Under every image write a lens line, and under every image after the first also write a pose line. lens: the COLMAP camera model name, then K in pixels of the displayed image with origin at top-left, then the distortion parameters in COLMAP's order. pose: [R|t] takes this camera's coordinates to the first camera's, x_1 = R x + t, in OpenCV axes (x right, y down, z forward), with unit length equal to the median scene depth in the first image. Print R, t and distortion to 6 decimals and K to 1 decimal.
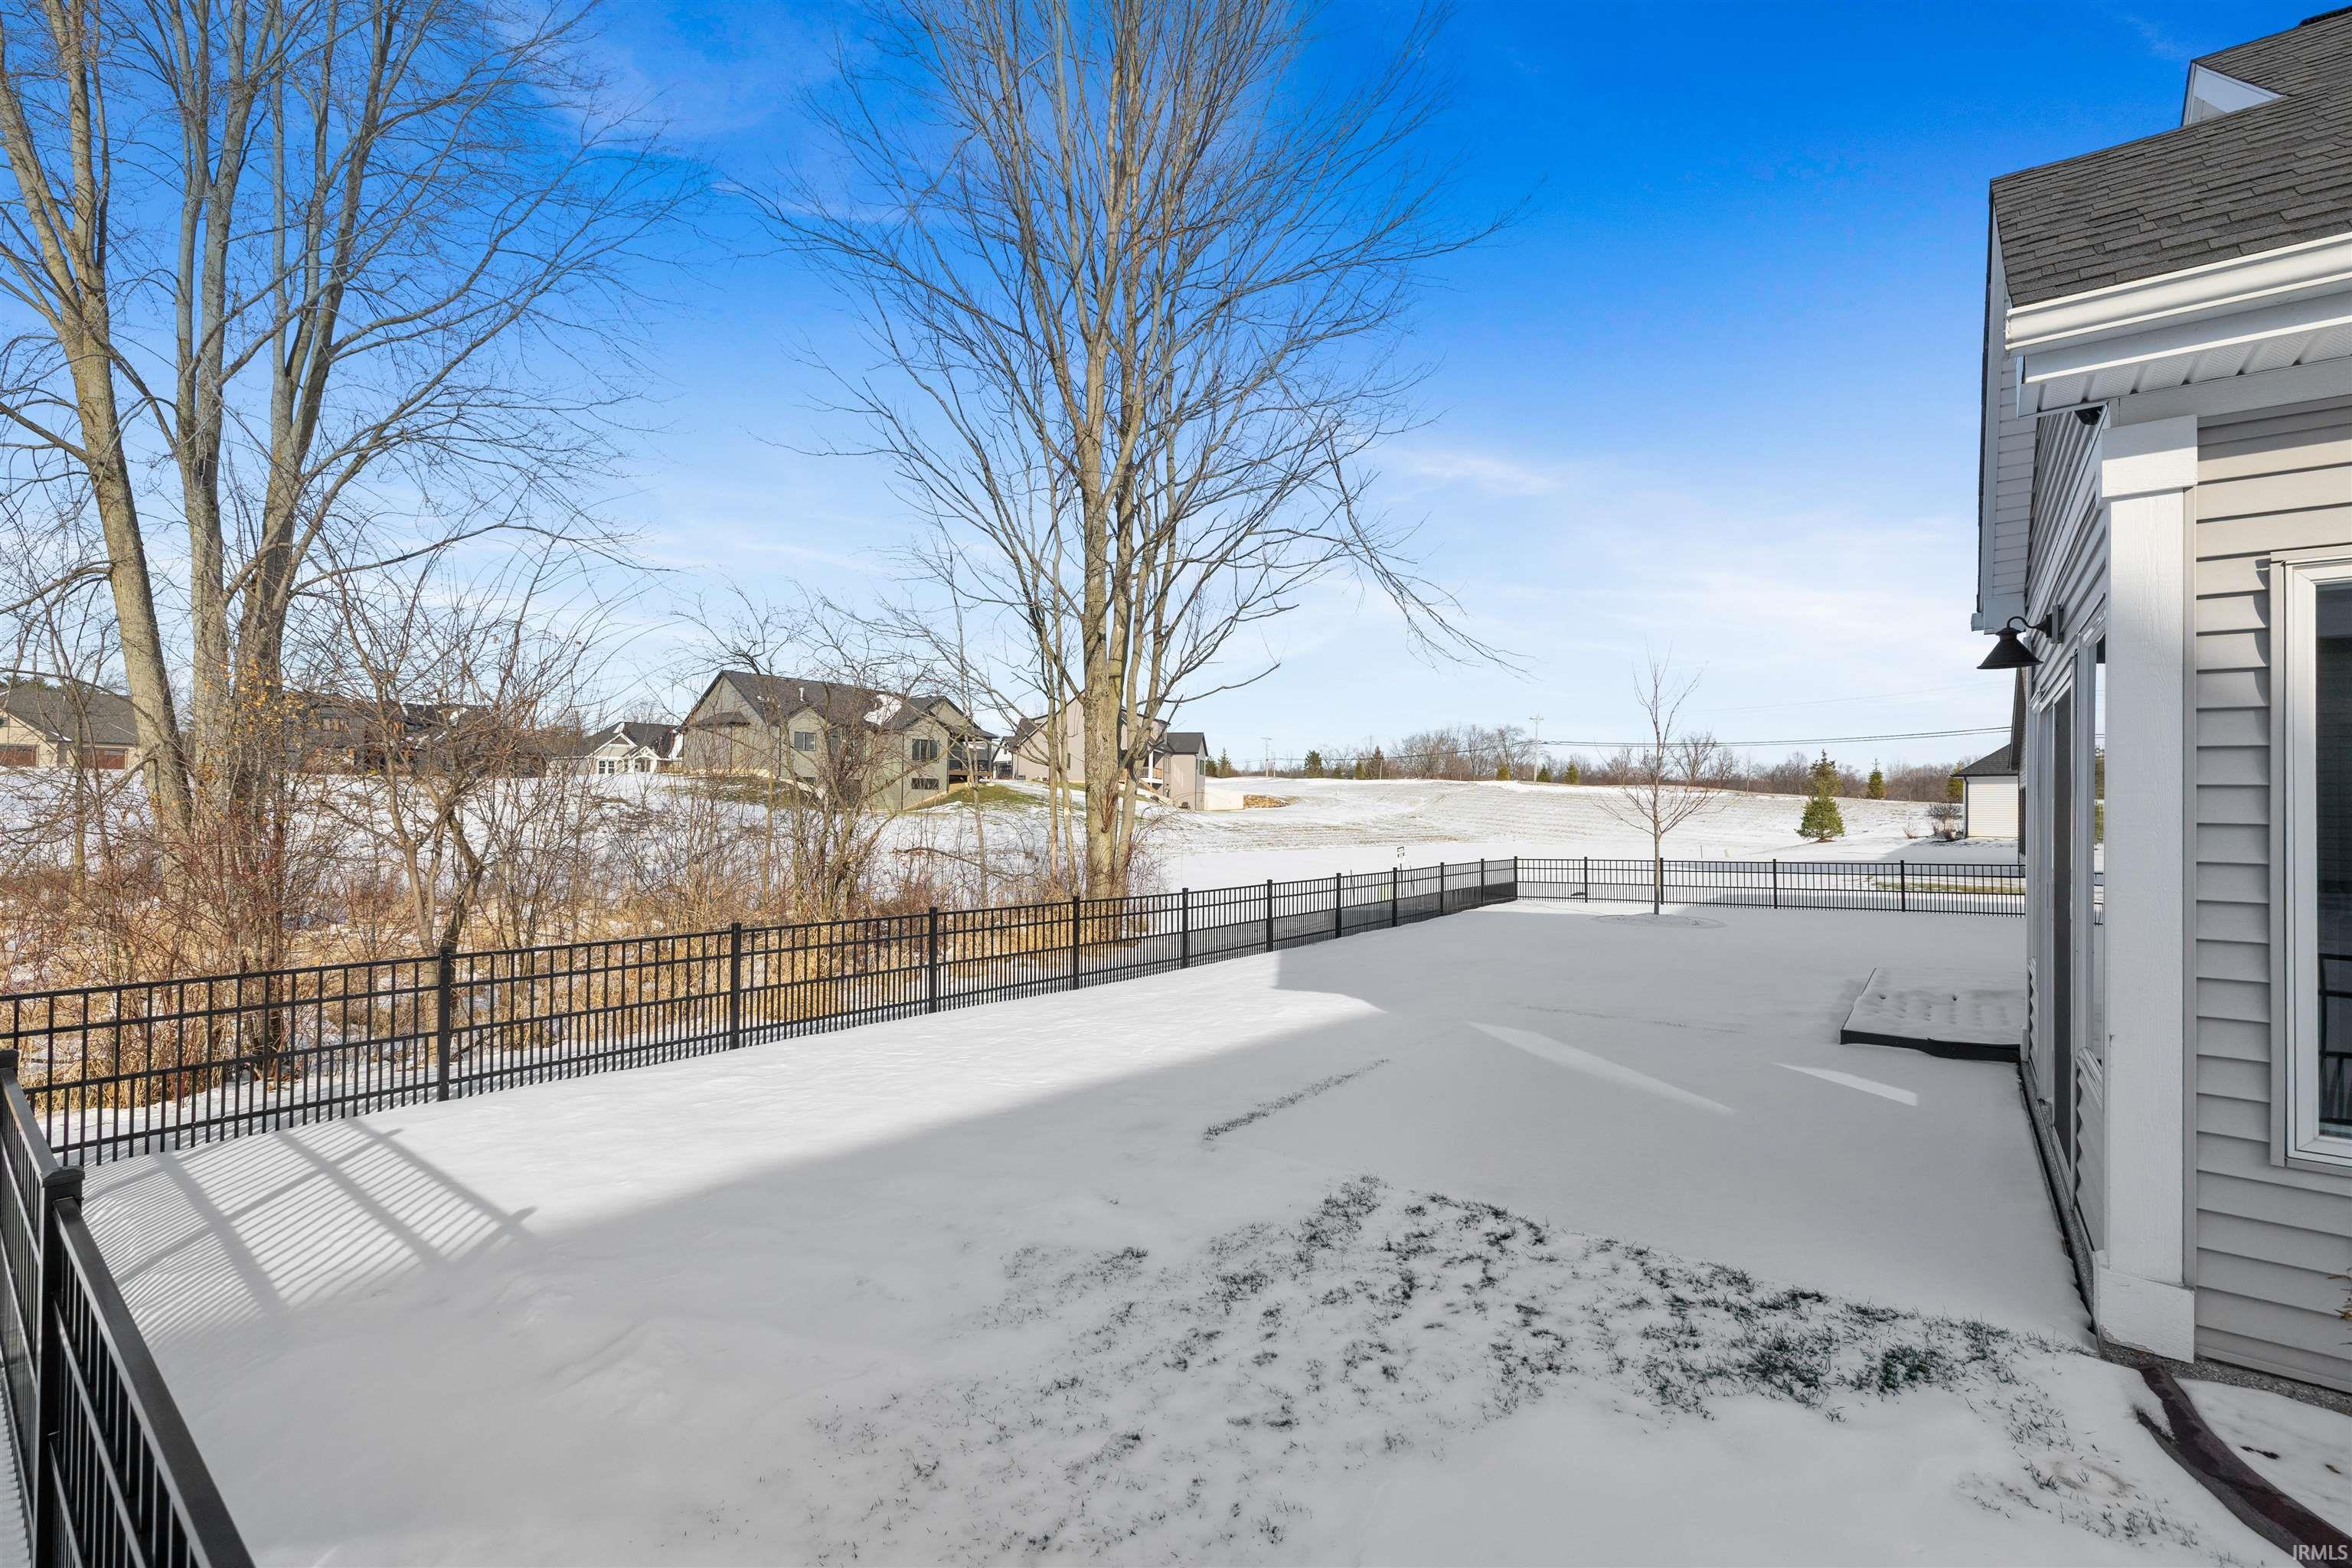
lens RADIAL K [[1004.1, 0, 1176.0], [0, 1004.1, 784.0], [0, 0, 1]] dist [-0.000482, -0.000073]
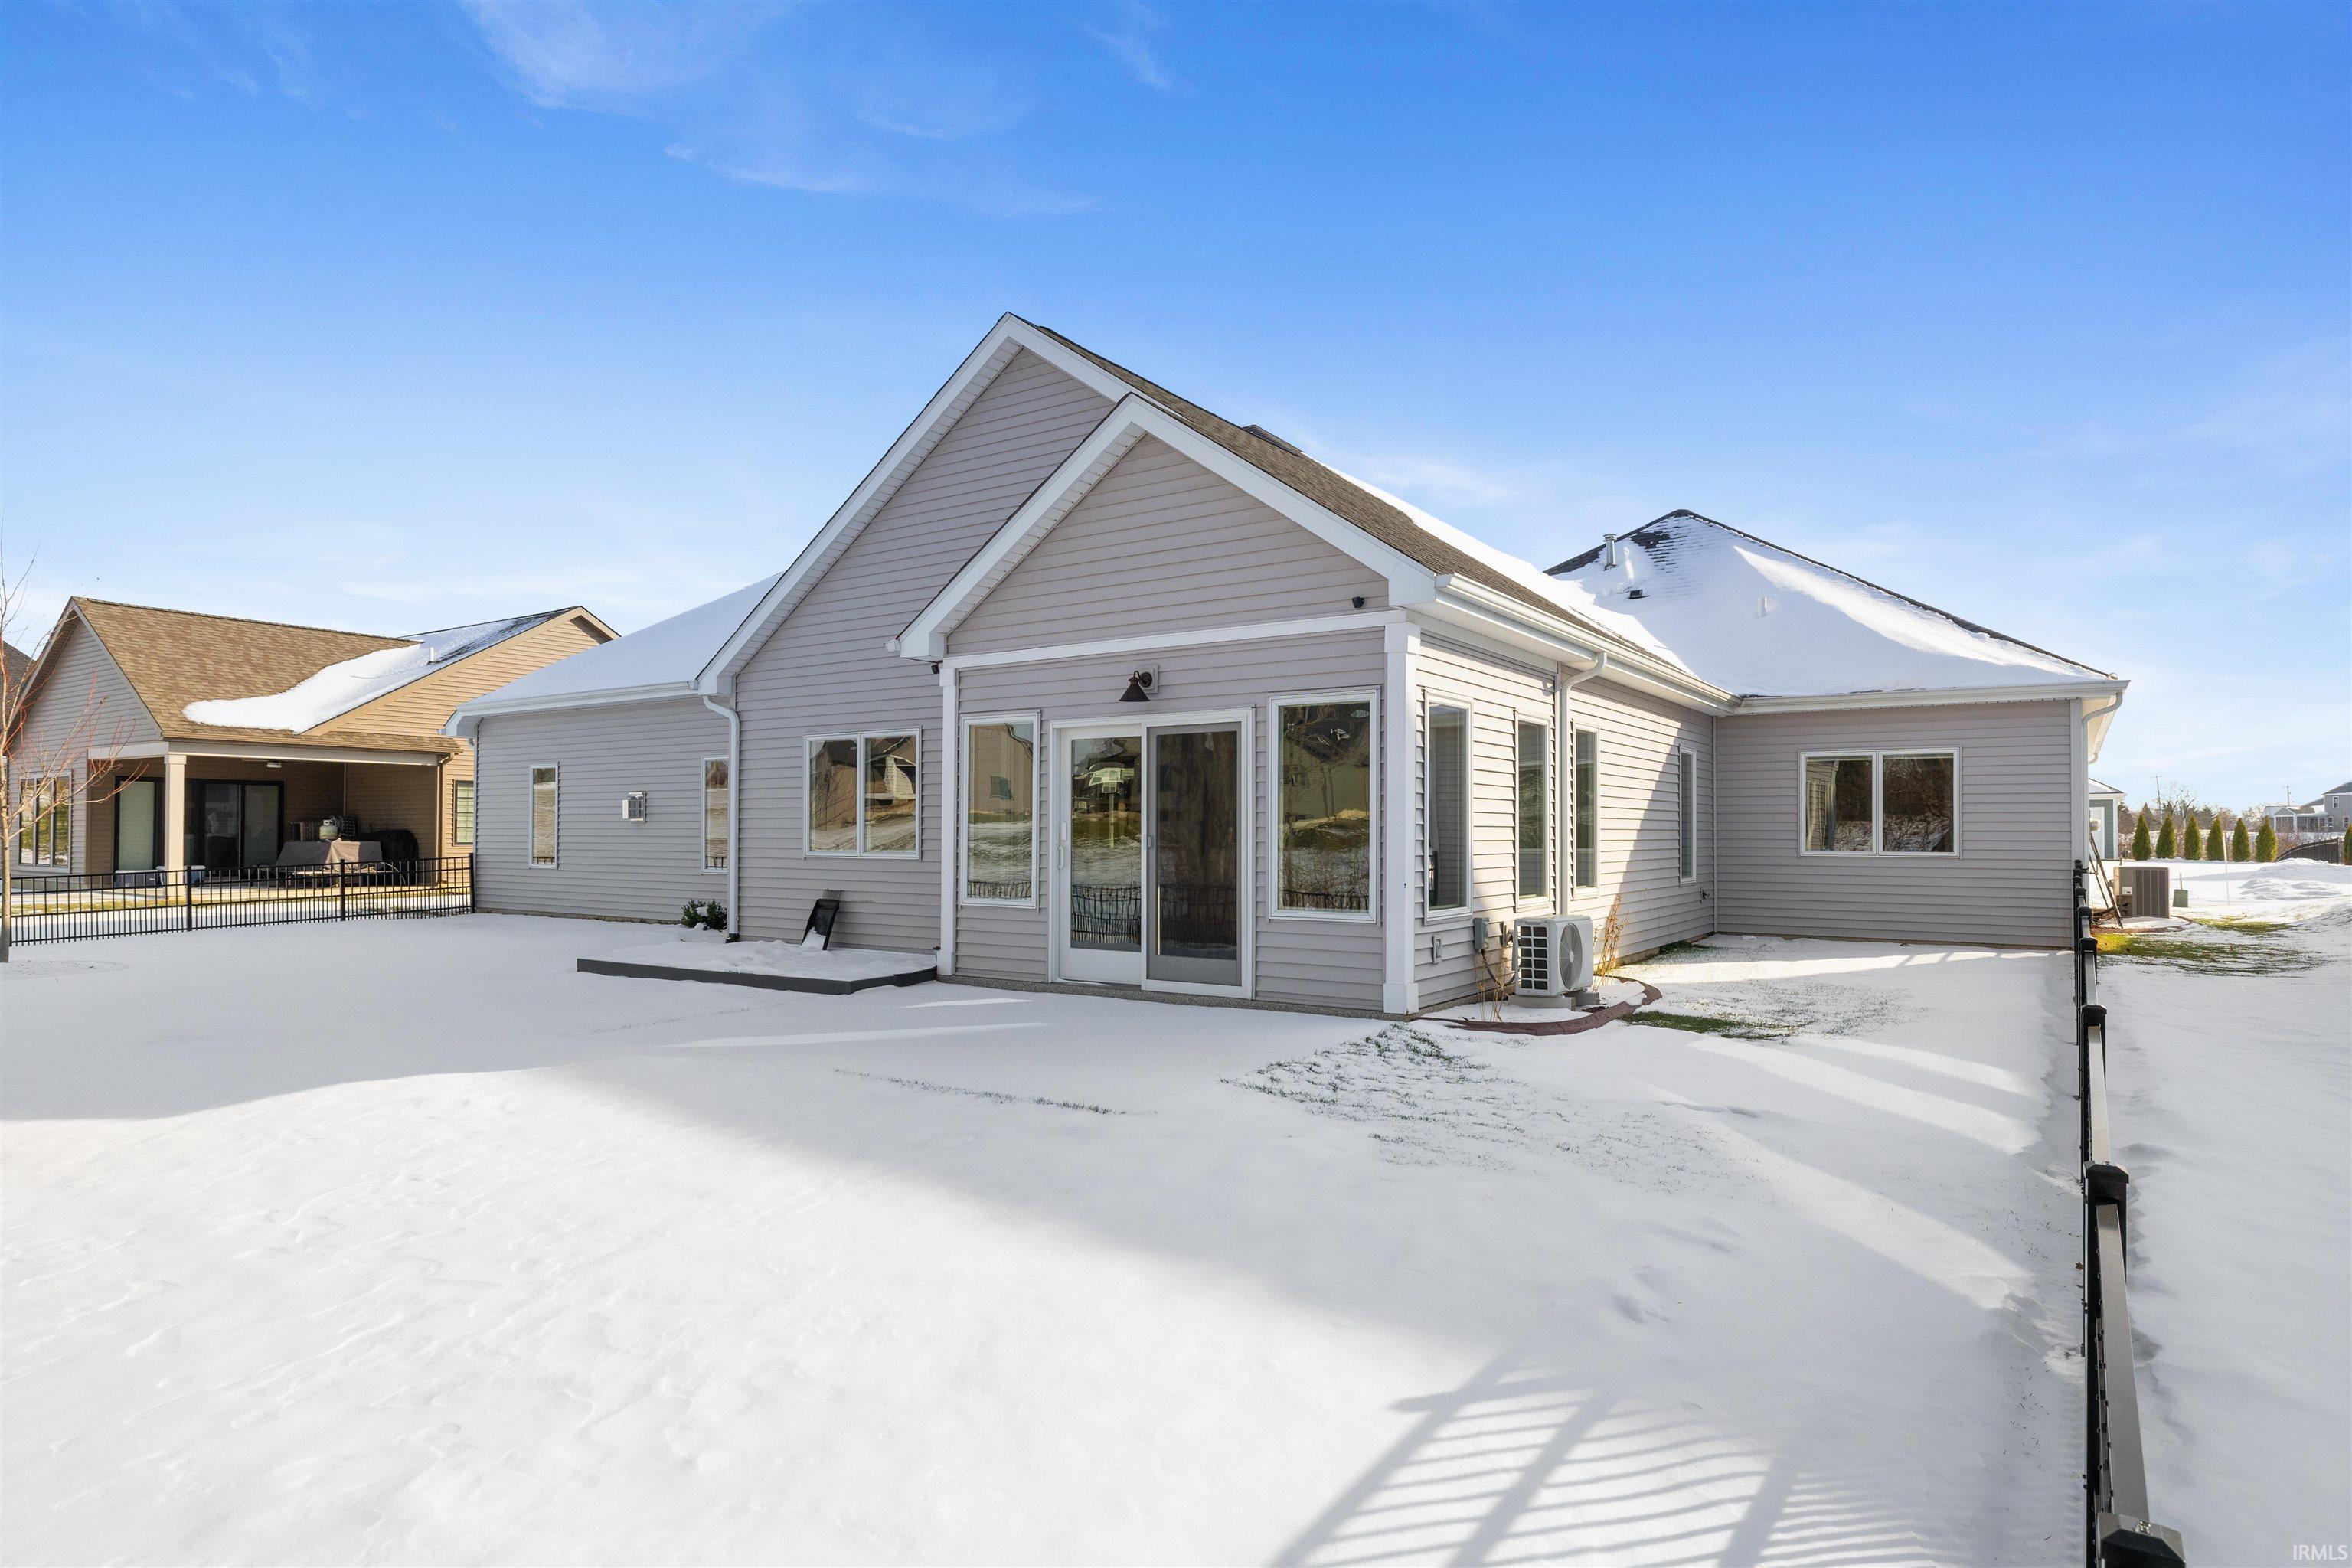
lens RADIAL K [[1323.3, 0, 1176.0], [0, 1323.3, 784.0], [0, 0, 1]] dist [-0.001110, -0.000094]
pose [[-0.073821, 0.025478, 0.996946, -1.505096], [-0.026432, 0.999272, -0.027495, 0.085703], [-0.996921, -0.028381, -0.073094, 1.267950]]
